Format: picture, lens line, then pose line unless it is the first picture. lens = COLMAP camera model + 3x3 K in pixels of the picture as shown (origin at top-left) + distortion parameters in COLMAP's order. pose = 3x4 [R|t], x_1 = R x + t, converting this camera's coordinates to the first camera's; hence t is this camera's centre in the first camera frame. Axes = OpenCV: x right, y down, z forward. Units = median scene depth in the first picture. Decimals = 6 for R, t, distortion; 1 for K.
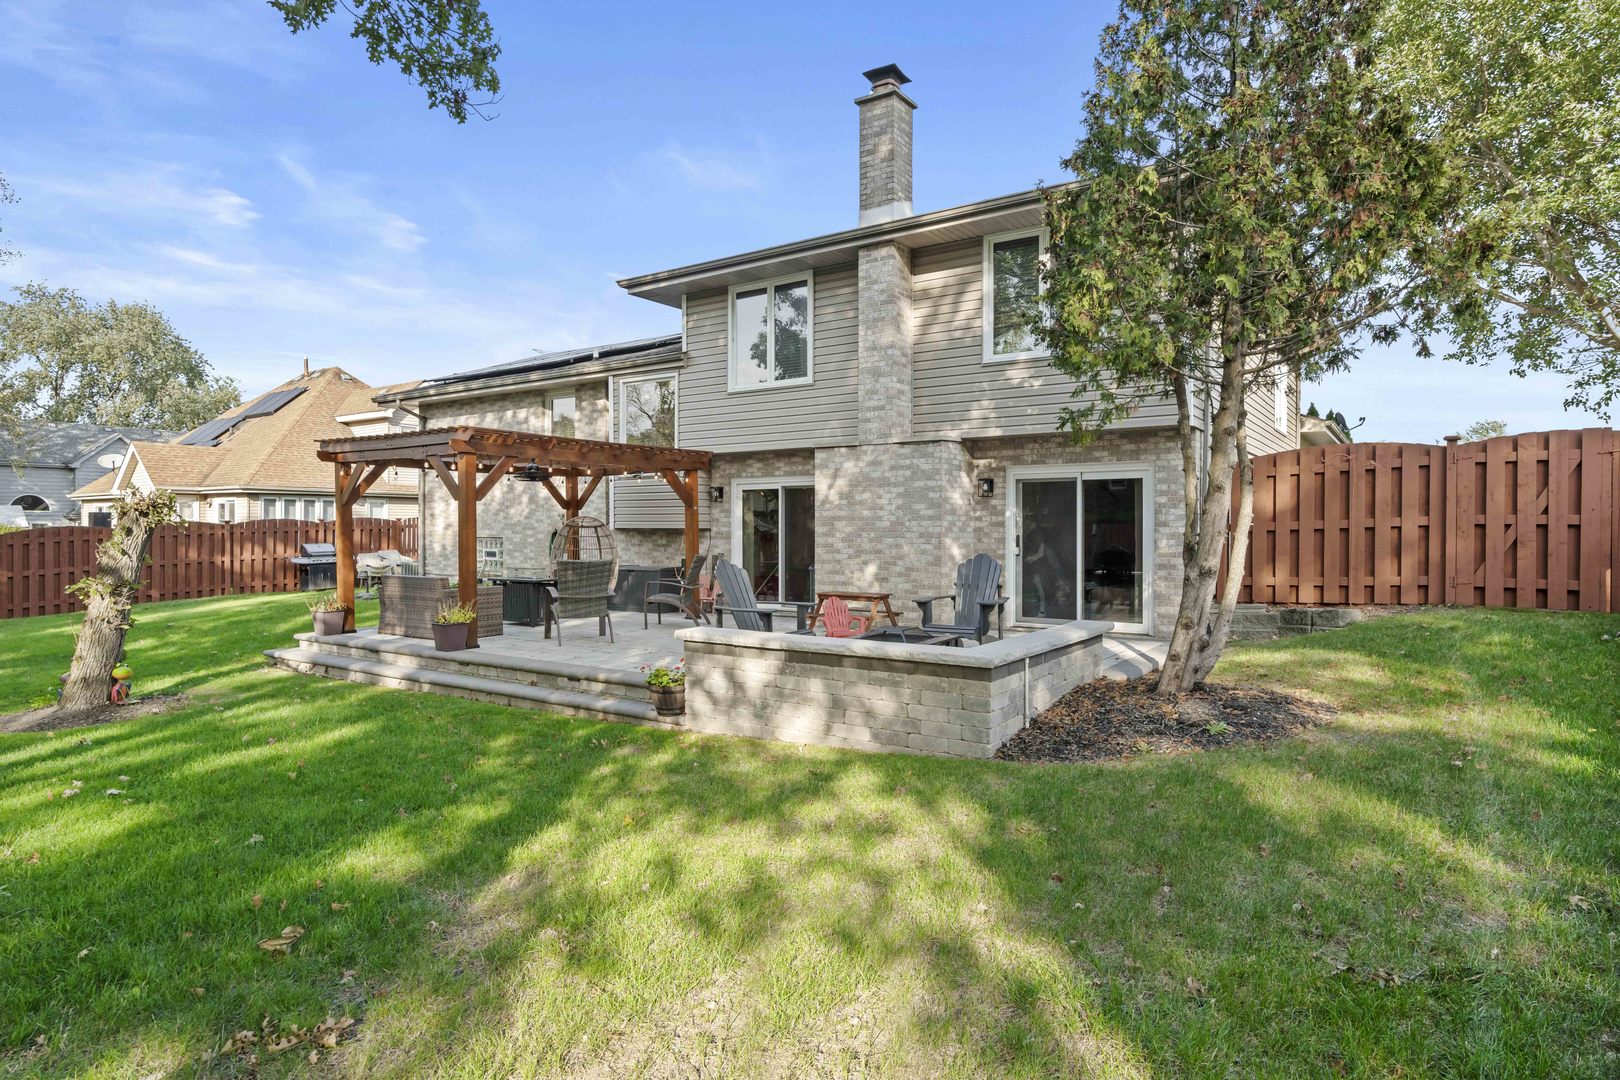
lens RADIAL K [[886.5, 0, 803.5], [0, 886.5, 540.3], [0, 0, 1]] dist [0.000114, -0.000919]
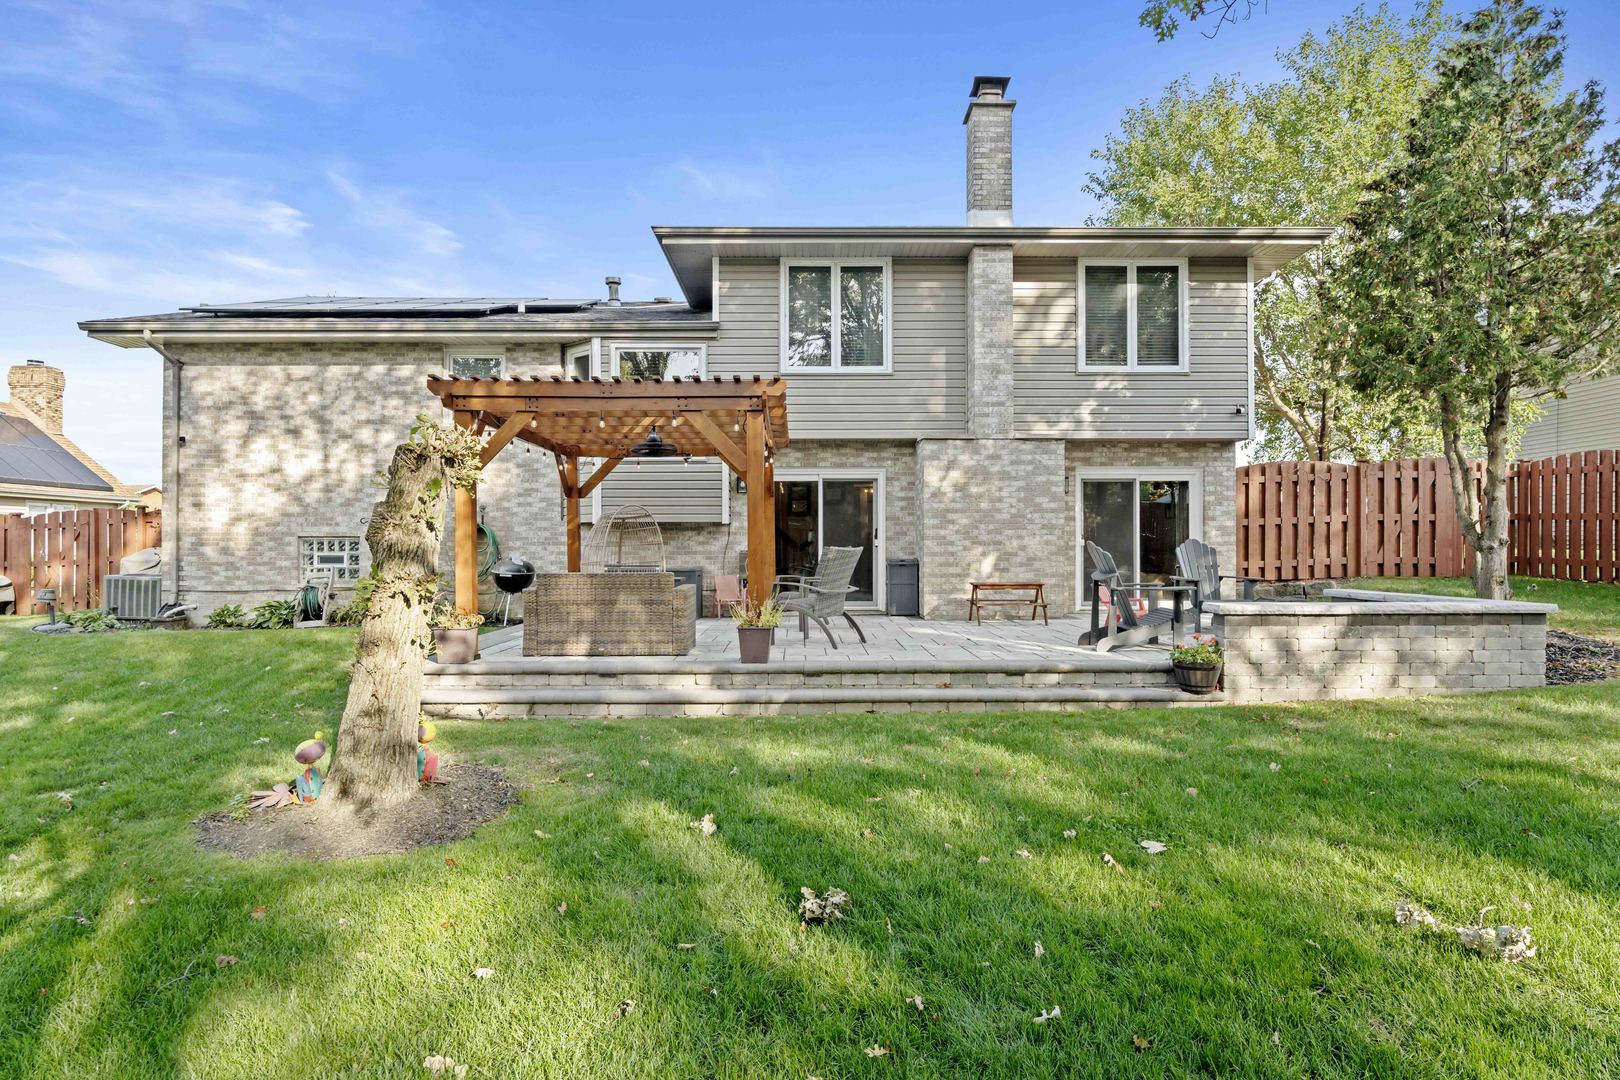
lens RADIAL K [[886.5, 0, 797.0], [0, 886.5, 542.8], [0, 0, 1]] dist [0.000114, -0.000919]
pose [[0.823298, 0.002340, 0.567604, -0.692585], [0.009508, 0.999794, -0.017913, 0.028787], [-0.567529, 0.020144, 0.823107, 0.286027]]
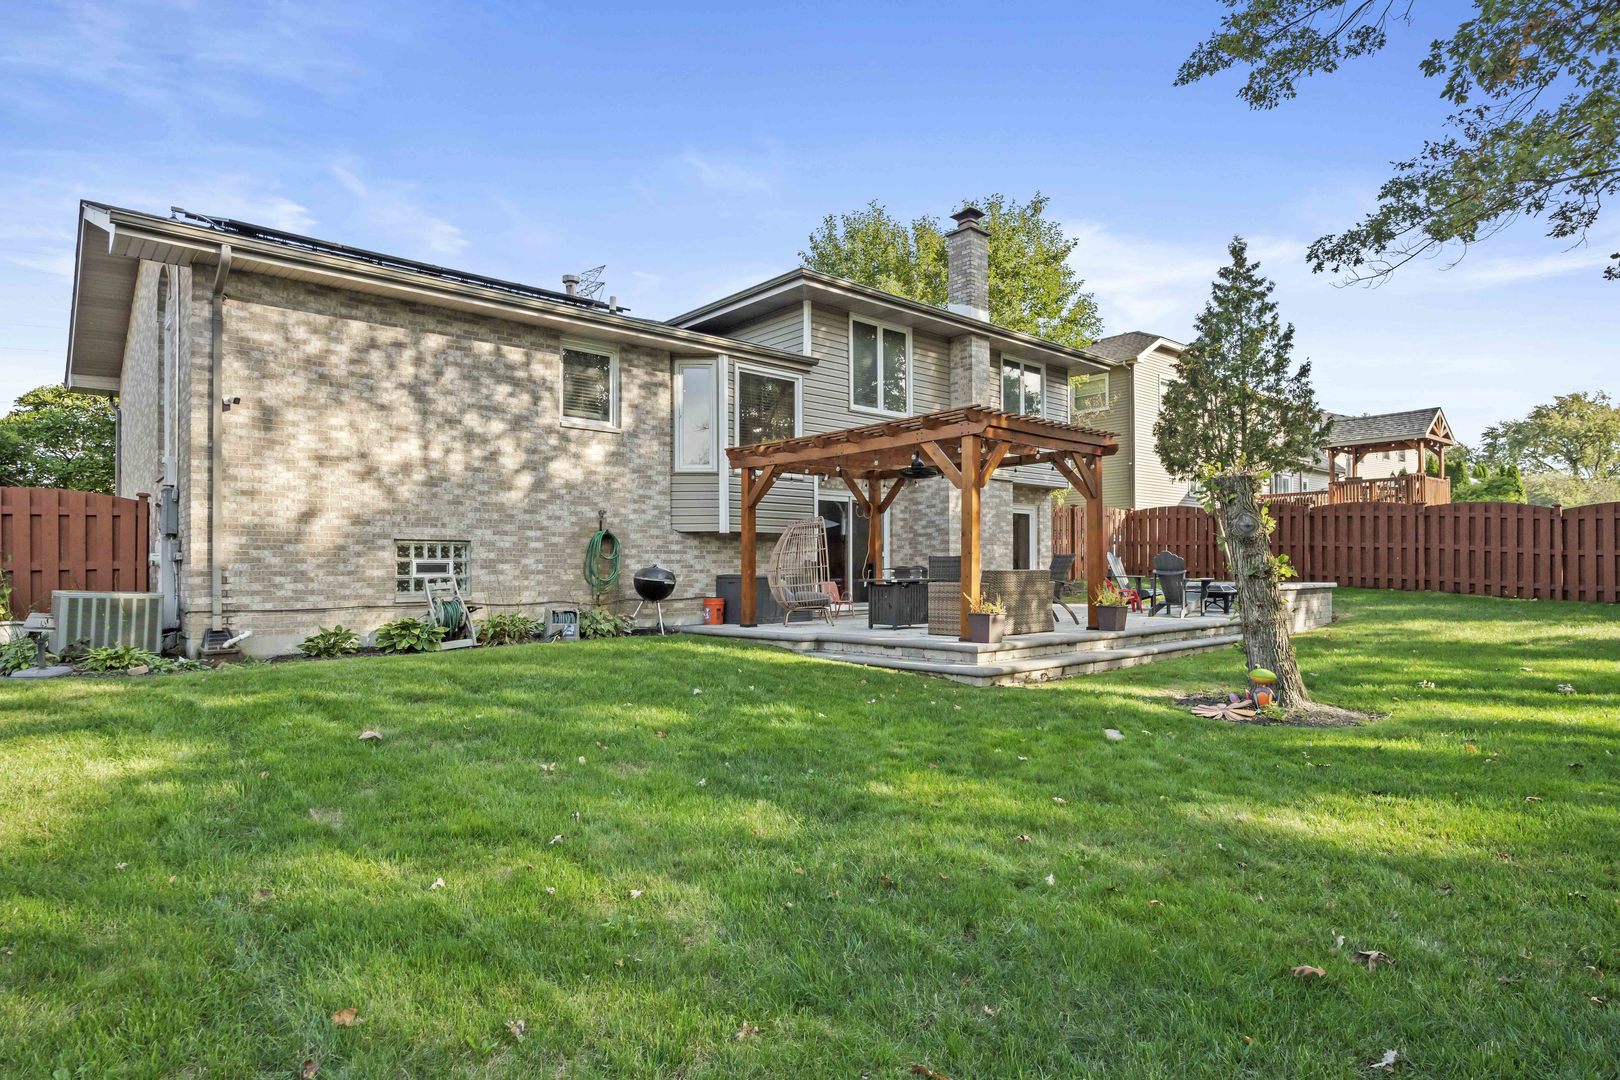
lens RADIAL K [[886.5, 0, 803.7], [0, 886.5, 551.9], [0, 0, 1]] dist [0.000114, -0.000919]
pose [[0.240345, 0.013481, 0.970594, -1.344378], [0.011286, 0.999797, -0.016681, 0.027378], [-0.970622, 0.014963, 0.240144, 0.939672]]
